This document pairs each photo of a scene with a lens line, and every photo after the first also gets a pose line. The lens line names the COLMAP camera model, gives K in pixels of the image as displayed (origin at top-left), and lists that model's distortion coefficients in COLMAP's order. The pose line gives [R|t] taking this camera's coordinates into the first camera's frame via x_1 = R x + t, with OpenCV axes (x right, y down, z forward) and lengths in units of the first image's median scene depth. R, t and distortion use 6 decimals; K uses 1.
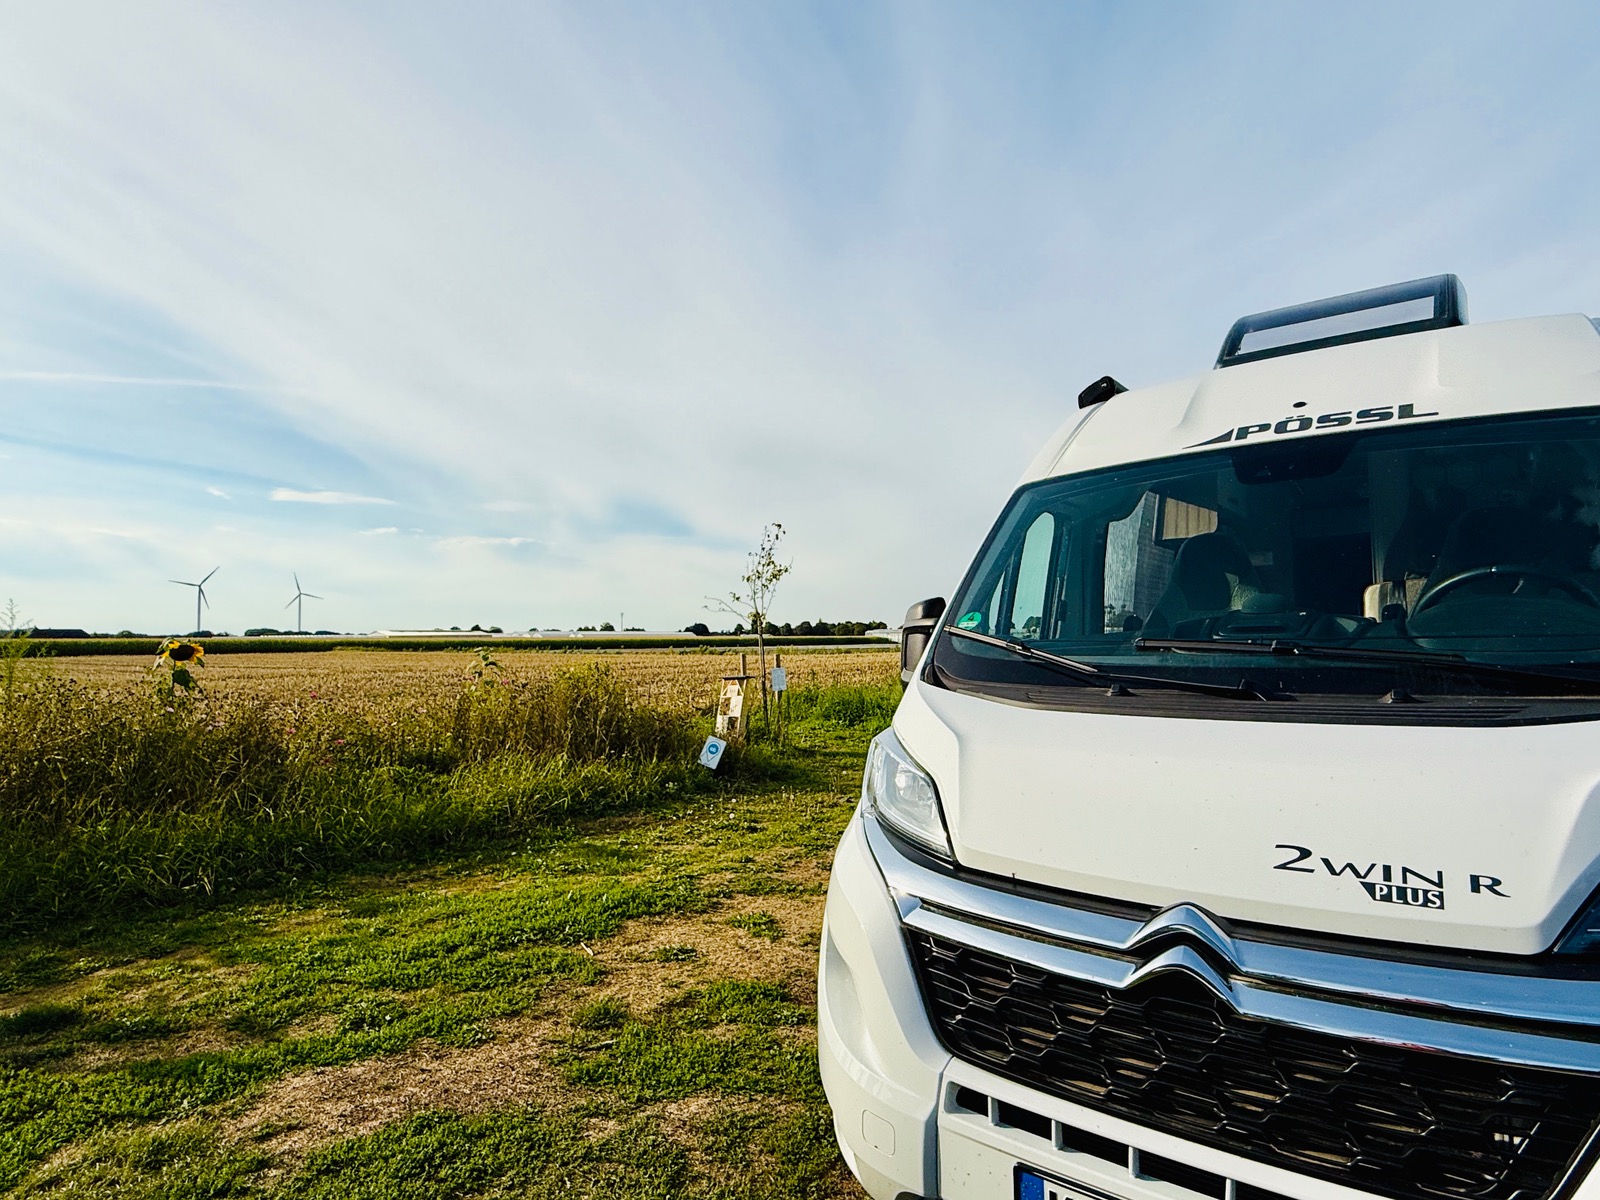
lens RADIAL K [[885.6, 0, 798.0], [0, 885.6, 601.2], [0, 0, 1]] dist [-0.000588, -0.000581]
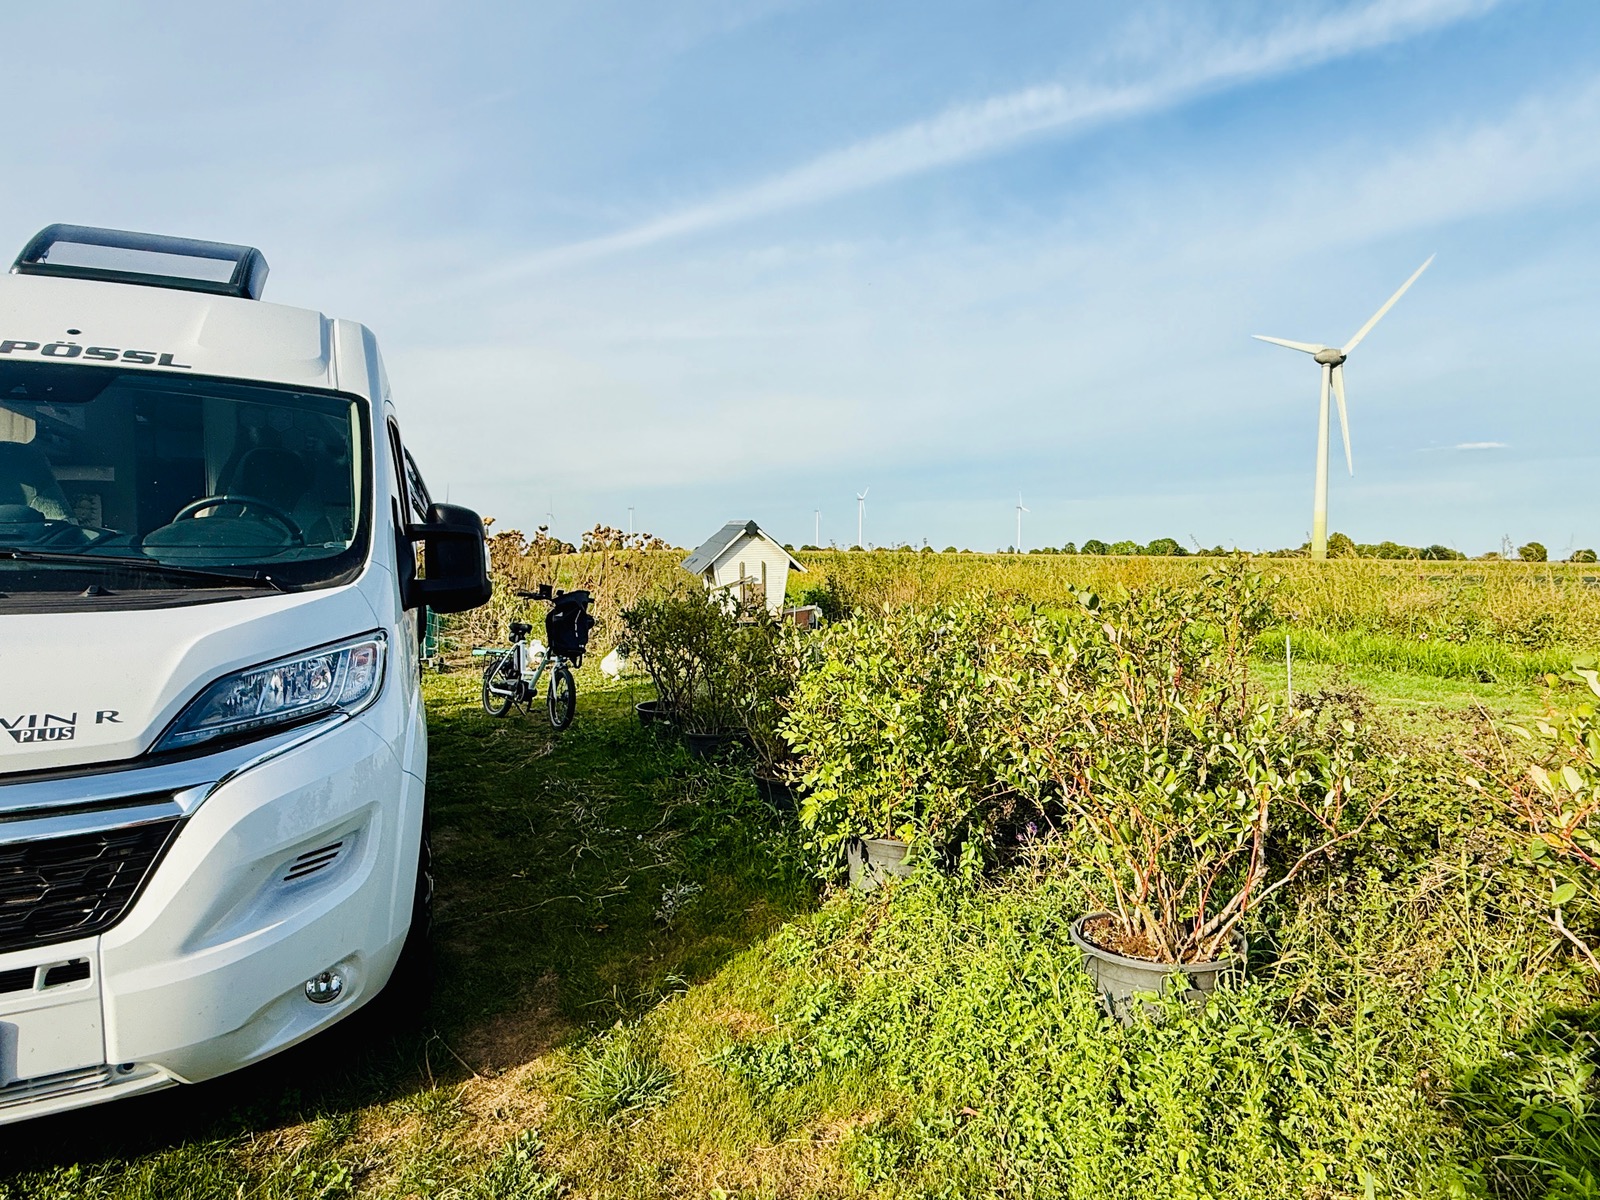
lens RADIAL K [[885.6, 0, 798.6], [0, 885.6, 597.3], [0, 0, 1]] dist [-0.000588, -0.000581]
pose [[0.477432, -0.027090, 0.878251, 0.049611], [-0.045344, 0.997433, 0.055416, 0.001083], [-0.877498, -0.066281, 0.474978, -0.471835]]
